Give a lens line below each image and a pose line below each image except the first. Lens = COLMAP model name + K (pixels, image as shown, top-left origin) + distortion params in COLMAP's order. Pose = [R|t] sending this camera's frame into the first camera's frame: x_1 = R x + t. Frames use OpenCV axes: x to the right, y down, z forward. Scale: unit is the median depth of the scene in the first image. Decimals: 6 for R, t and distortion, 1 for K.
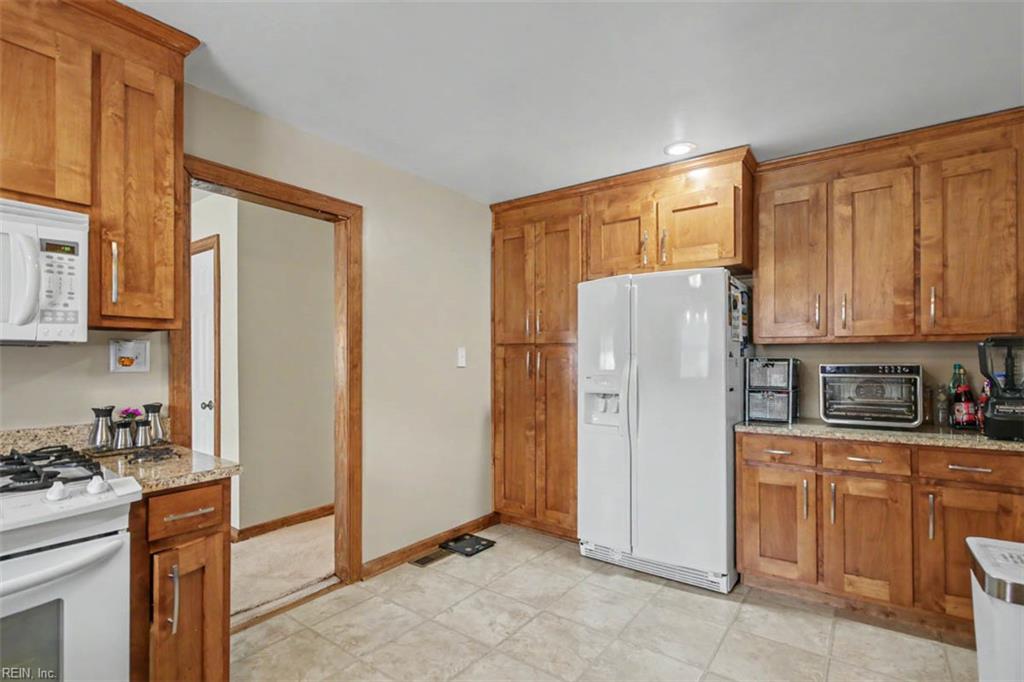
lens RADIAL K [[481.1, 0, 503.2], [0, 481.1, 361.6], [0, 0, 1]] dist [-0.005051, 0.001528]
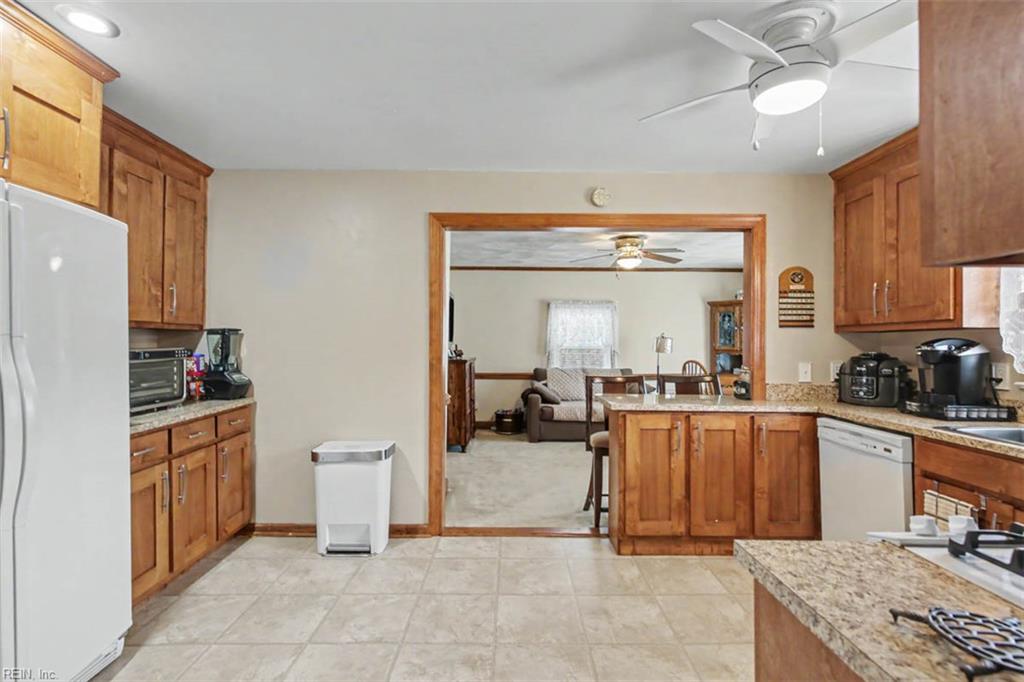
lens RADIAL K [[481.1, 0, 526.0], [0, 481.1, 337.8], [0, 0, 1]] dist [-0.005051, 0.001528]
pose [[-0.613562, 0.003337, 0.789639, -0.490322], [-0.003357, 0.999971, -0.006834, -0.013081], [-0.789639, -0.006844, -0.613533, 0.892380]]
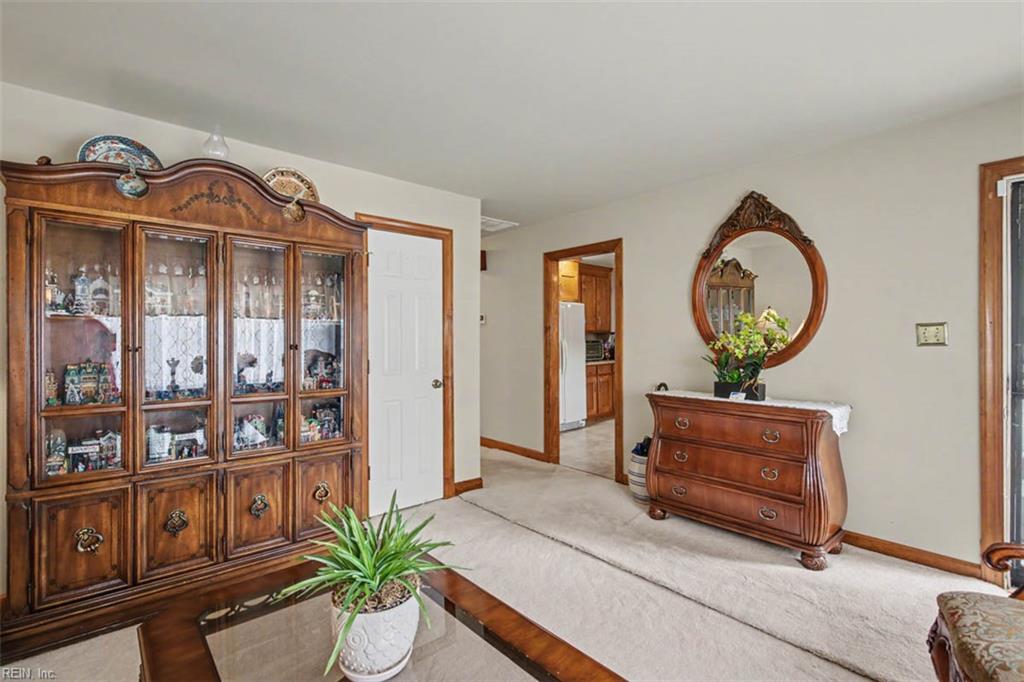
lens RADIAL K [[481.1, 0, 513.2], [0, 481.1, 337.0], [0, 0, 1]] dist [-0.005051, 0.001528]
pose [[0.201508, -0.004486, 0.979476, -2.071181], [0.002566, 0.999988, 0.004052, -0.024056], [-0.979483, 0.001697, 0.201518, 0.785295]]
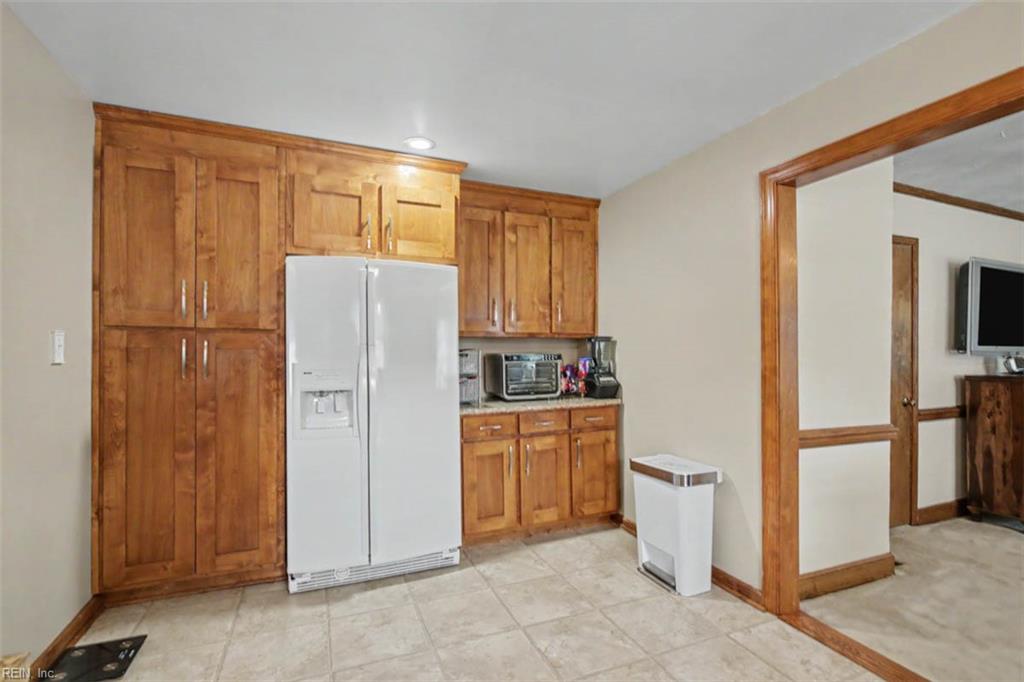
lens RADIAL K [[481.1, 0, 518.5], [0, 481.1, 342.3], [0, 0, 1]] dist [-0.005051, 0.001528]
pose [[0.508579, 0.011582, 0.860937, -0.391009], [0.003026, 0.999879, -0.015239, -0.005192], [-0.861010, 0.010356, 0.508483, 0.298071]]
